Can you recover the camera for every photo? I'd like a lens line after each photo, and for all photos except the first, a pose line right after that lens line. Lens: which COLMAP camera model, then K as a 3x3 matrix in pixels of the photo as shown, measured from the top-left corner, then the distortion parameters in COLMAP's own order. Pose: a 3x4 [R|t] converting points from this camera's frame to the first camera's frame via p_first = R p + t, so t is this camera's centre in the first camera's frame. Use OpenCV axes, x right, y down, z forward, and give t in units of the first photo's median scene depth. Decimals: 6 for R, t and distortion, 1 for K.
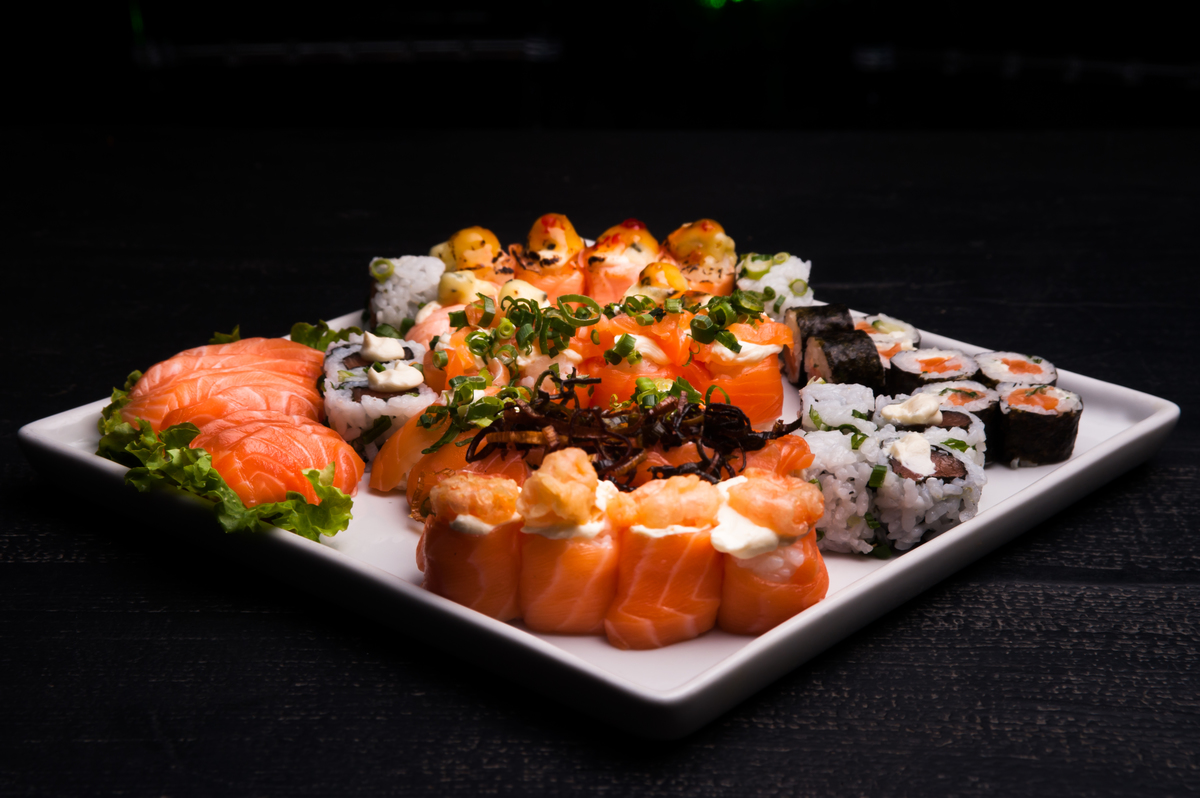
lens RADIAL K [[2310.8, 0, 634.7], [0, 2310.8, 400.7], [0, 0, 1]] dist [0.349380, 0.059287]
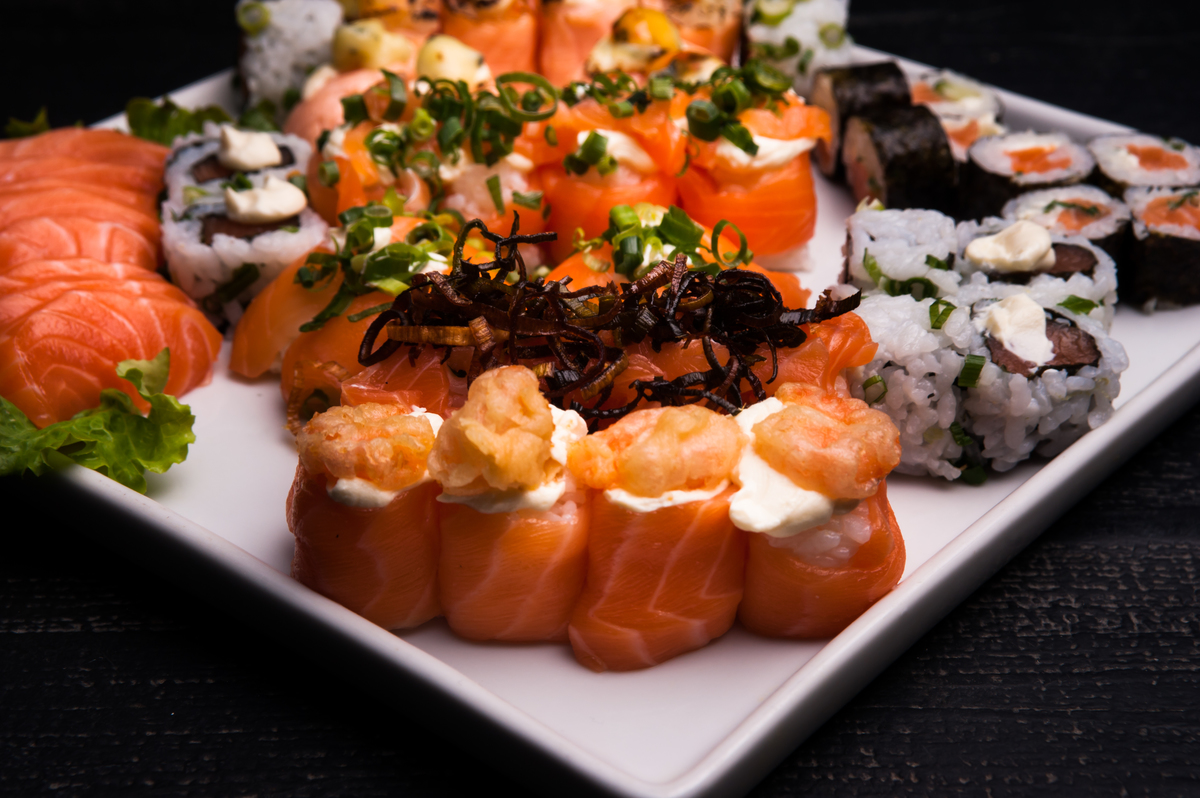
lens RADIAL K [[2230.5, 0, 620.9], [0, 2230.5, 400.3], [0, 0, 1]] dist [0.353383, 0.058139]
pose [[0.999867, -0.016075, 0.002858, 0.001024], [0.015350, 0.985145, 0.171038, -0.068273], [-0.005565, -0.170971, 0.985260, 0.335089]]
